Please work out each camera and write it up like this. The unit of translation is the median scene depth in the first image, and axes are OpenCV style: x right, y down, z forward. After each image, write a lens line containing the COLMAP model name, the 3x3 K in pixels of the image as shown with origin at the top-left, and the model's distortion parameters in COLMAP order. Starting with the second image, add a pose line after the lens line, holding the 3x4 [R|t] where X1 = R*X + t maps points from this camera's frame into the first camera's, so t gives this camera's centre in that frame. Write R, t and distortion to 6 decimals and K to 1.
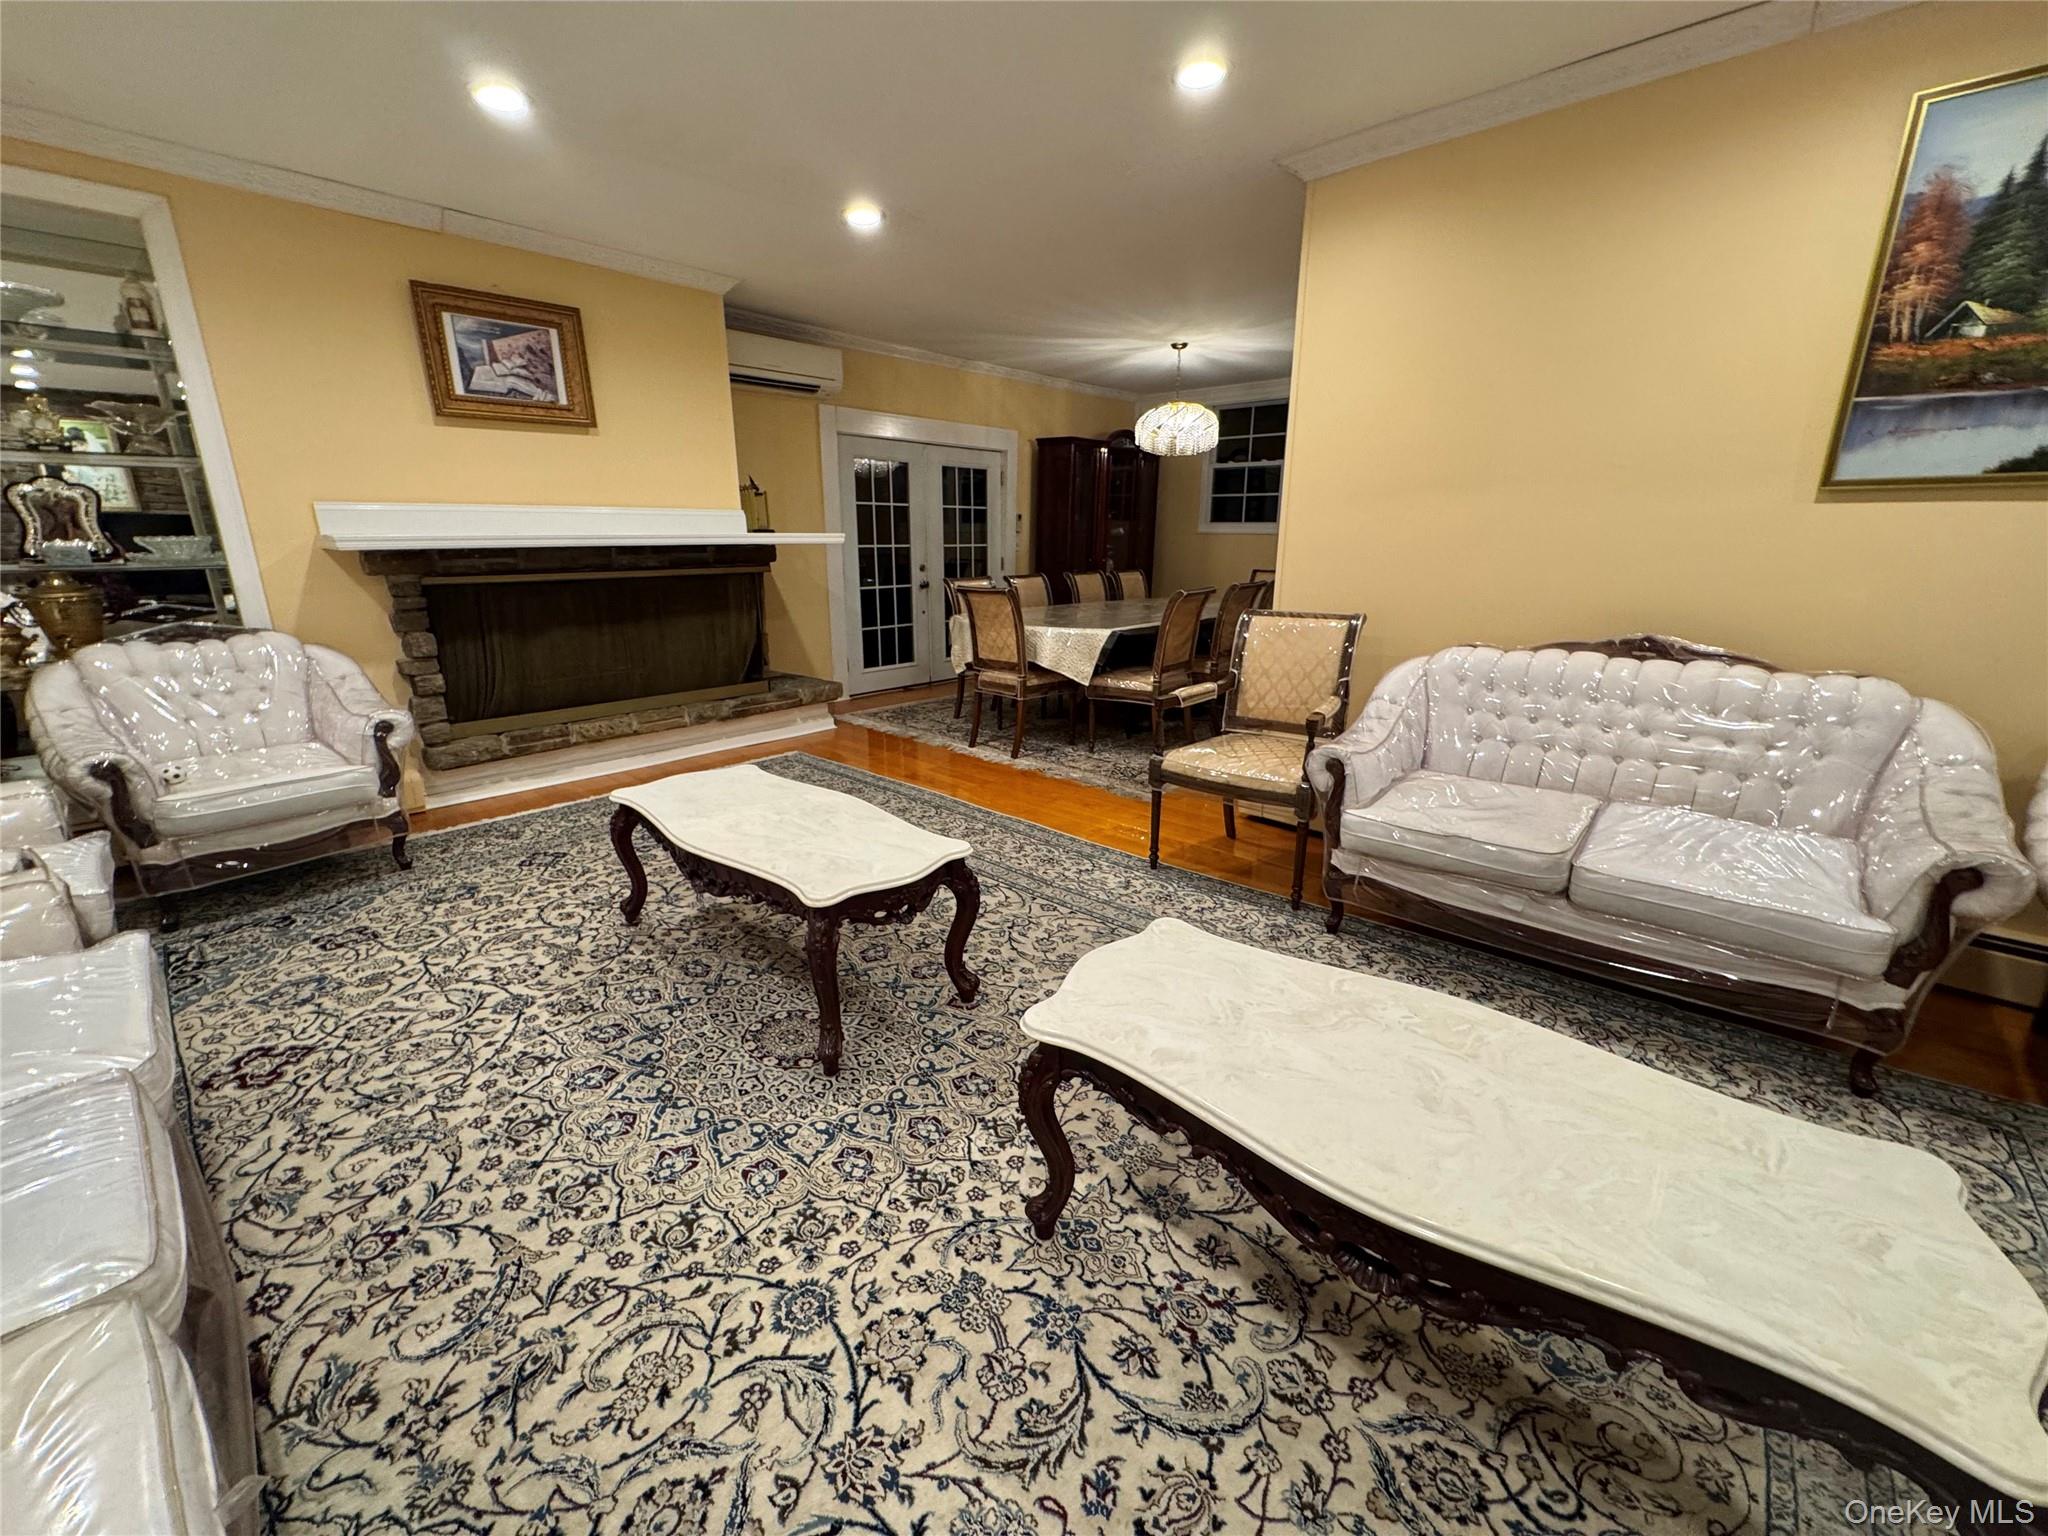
lens RADIAL K [[820.2, 0, 1024.0], [0, 820.2, 768.0], [0, 0, 1]] dist [-0.001570, -0.000198]
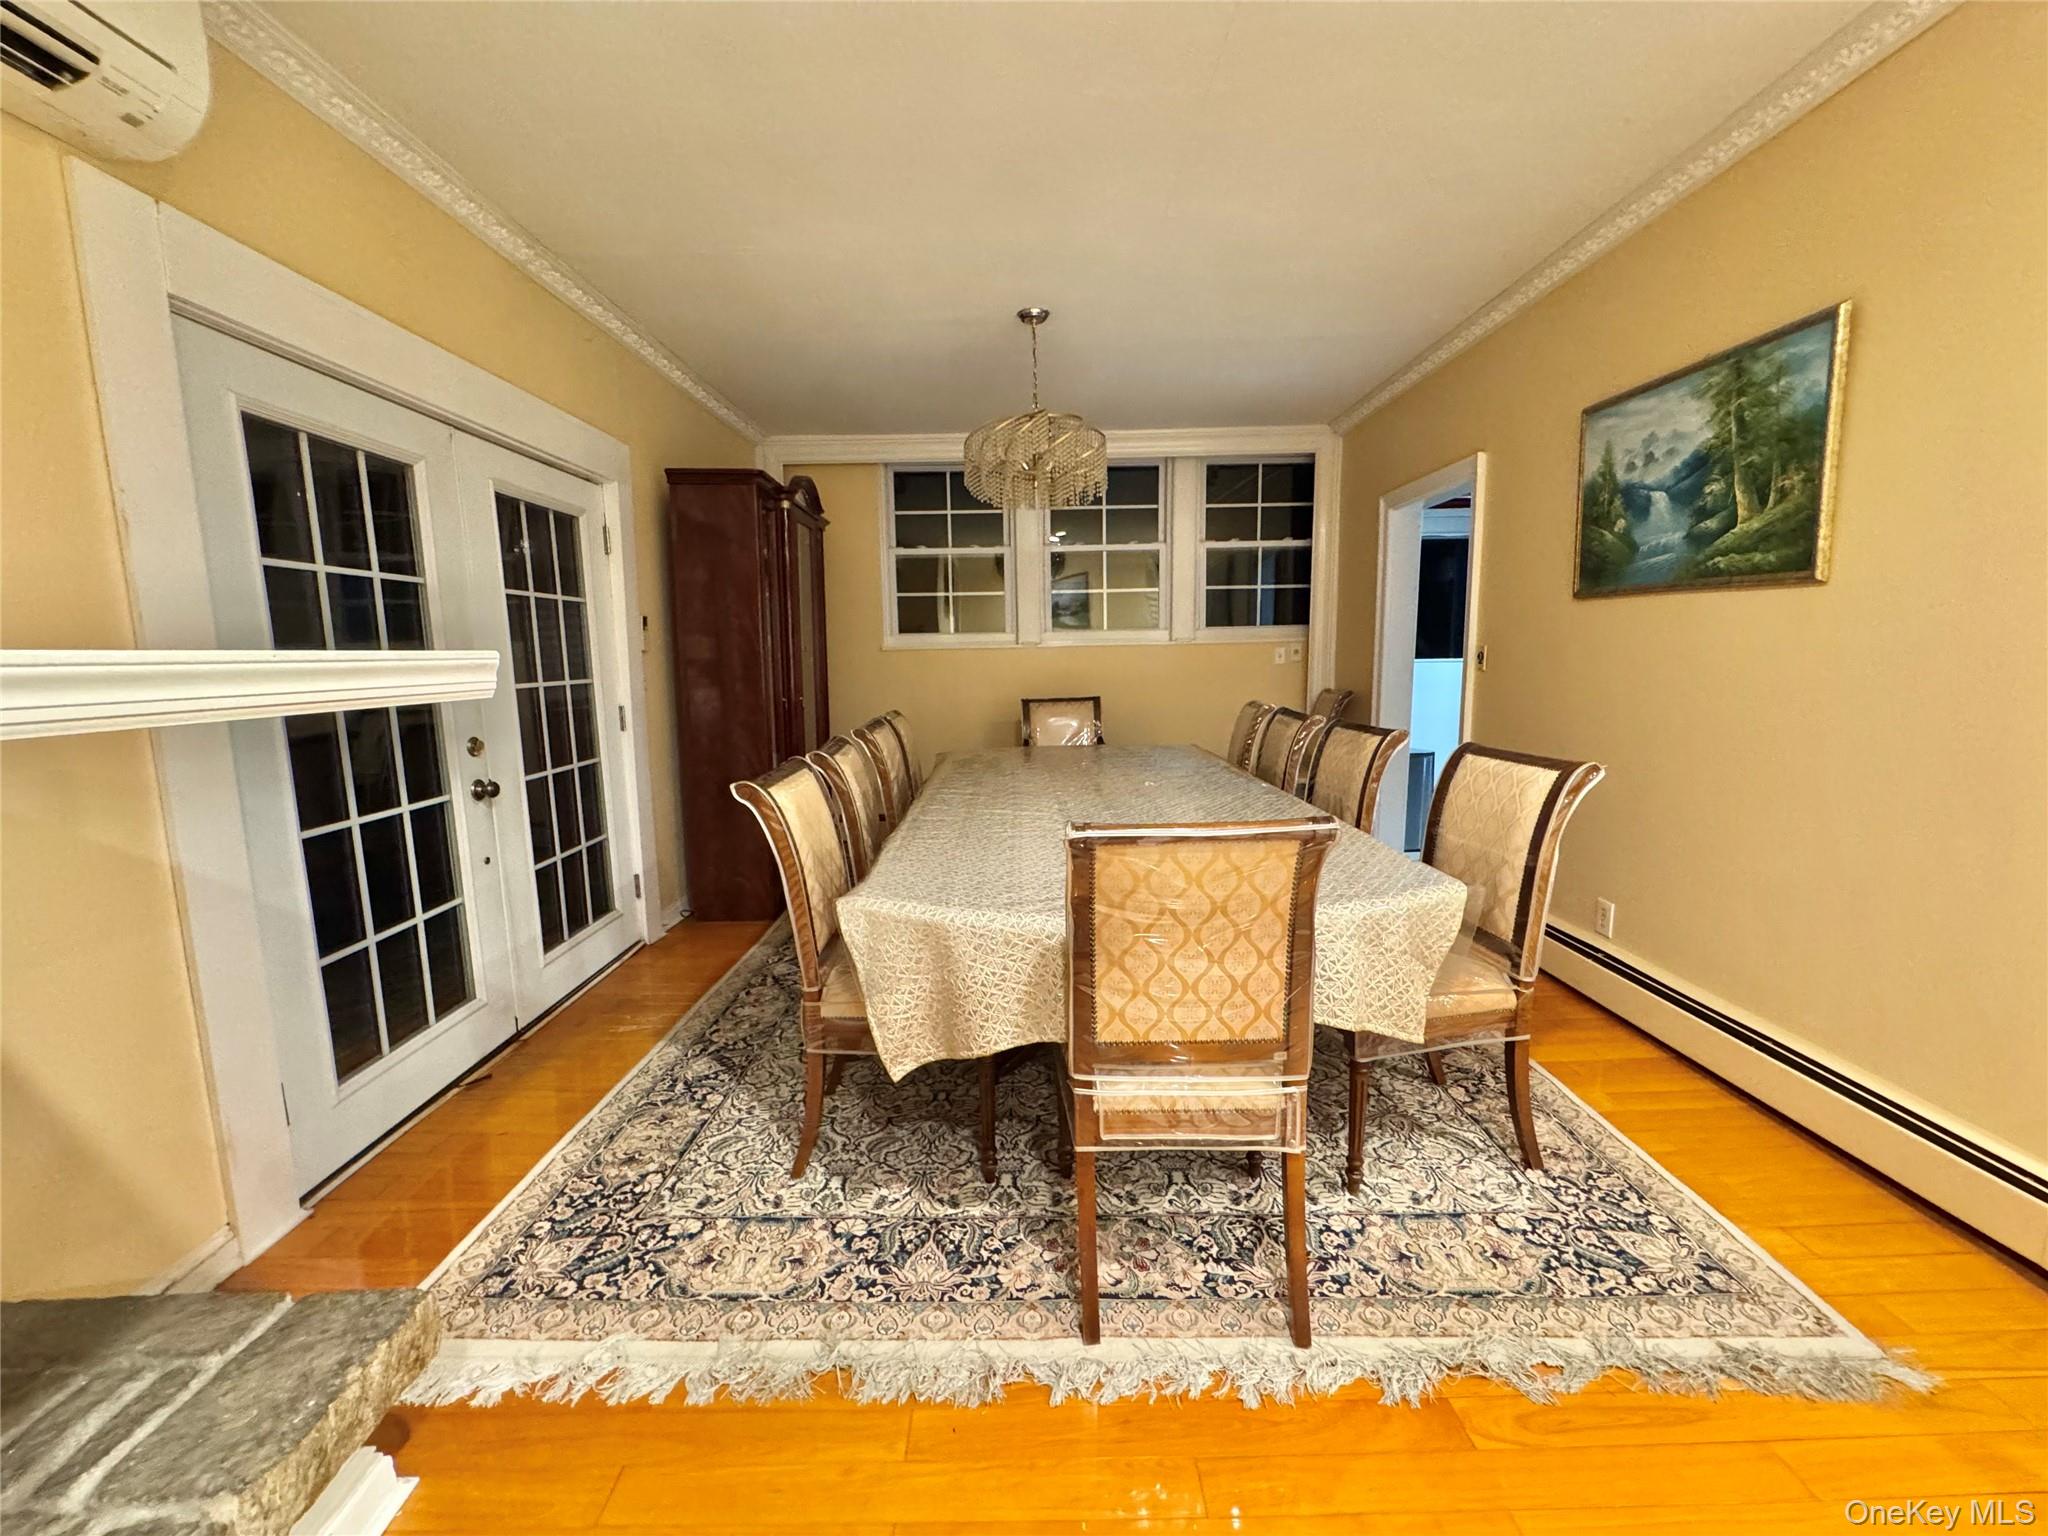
lens RADIAL K [[820.2, 0, 1024.0], [0, 820.2, 768.0], [0, 0, 1]] dist [-0.001570, -0.000198]
pose [[0.732889, -0.112048, 0.671058, -0.199030], [0.205032, 0.976864, -0.060814, -0.165143], [-0.648718, 0.182158, 0.738907, 0.579260]]
